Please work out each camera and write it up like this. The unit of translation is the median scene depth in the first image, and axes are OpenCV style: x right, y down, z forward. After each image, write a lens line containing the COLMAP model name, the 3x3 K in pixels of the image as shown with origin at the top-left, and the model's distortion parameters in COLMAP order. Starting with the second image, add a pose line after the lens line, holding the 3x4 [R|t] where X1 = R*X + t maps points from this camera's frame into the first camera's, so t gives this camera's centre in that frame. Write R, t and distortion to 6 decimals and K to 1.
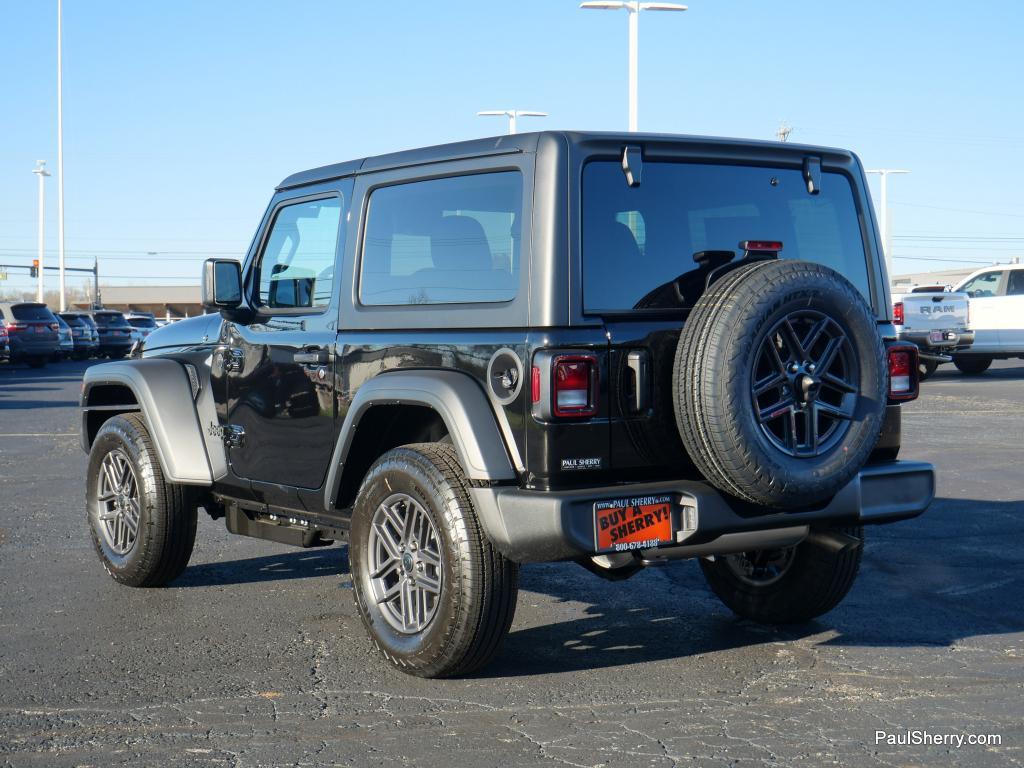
lens RADIAL K [[1812.7, 0, 512.0], [0, 1812.7, 384.0], [0, 0, 1]] dist [0.009980, 0.053664]
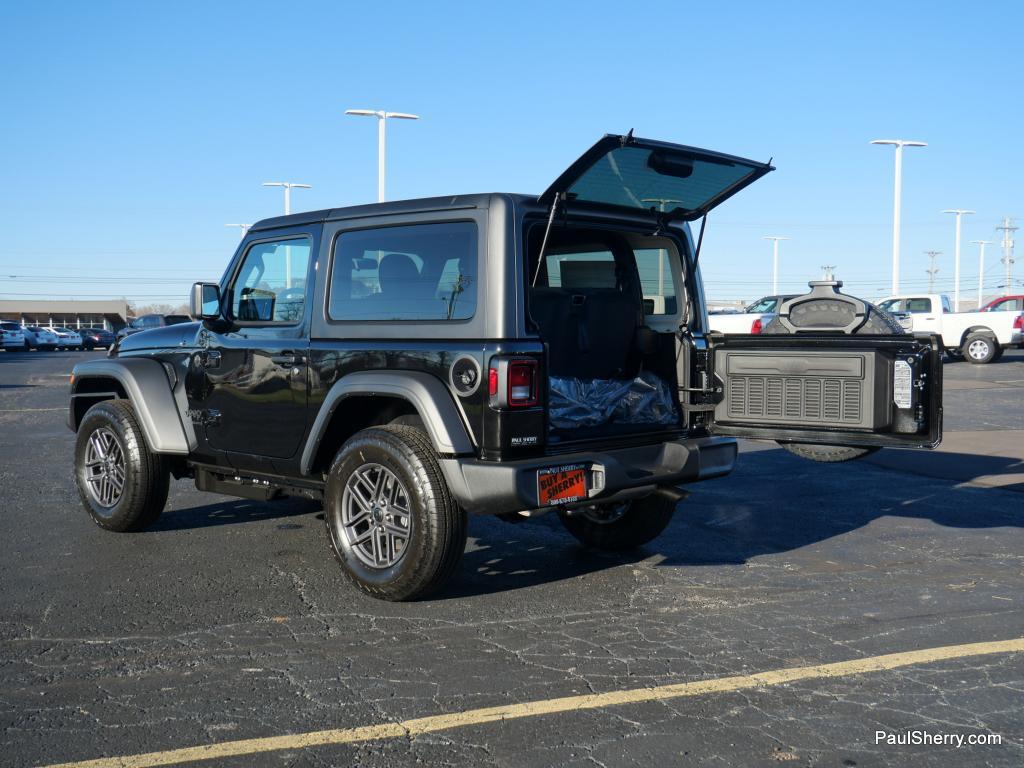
lens RADIAL K [[1203.0, 0, 512.0], [0, 1203.0, 384.0], [0, 0, 1]] dist [-0.002822, 0.010402]
pose [[0.976445, 0.002896, 0.215748, -0.150383], [-0.005170, 0.999937, 0.009977, -0.006543], [-0.215705, -0.010857, 0.976398, 0.118582]]
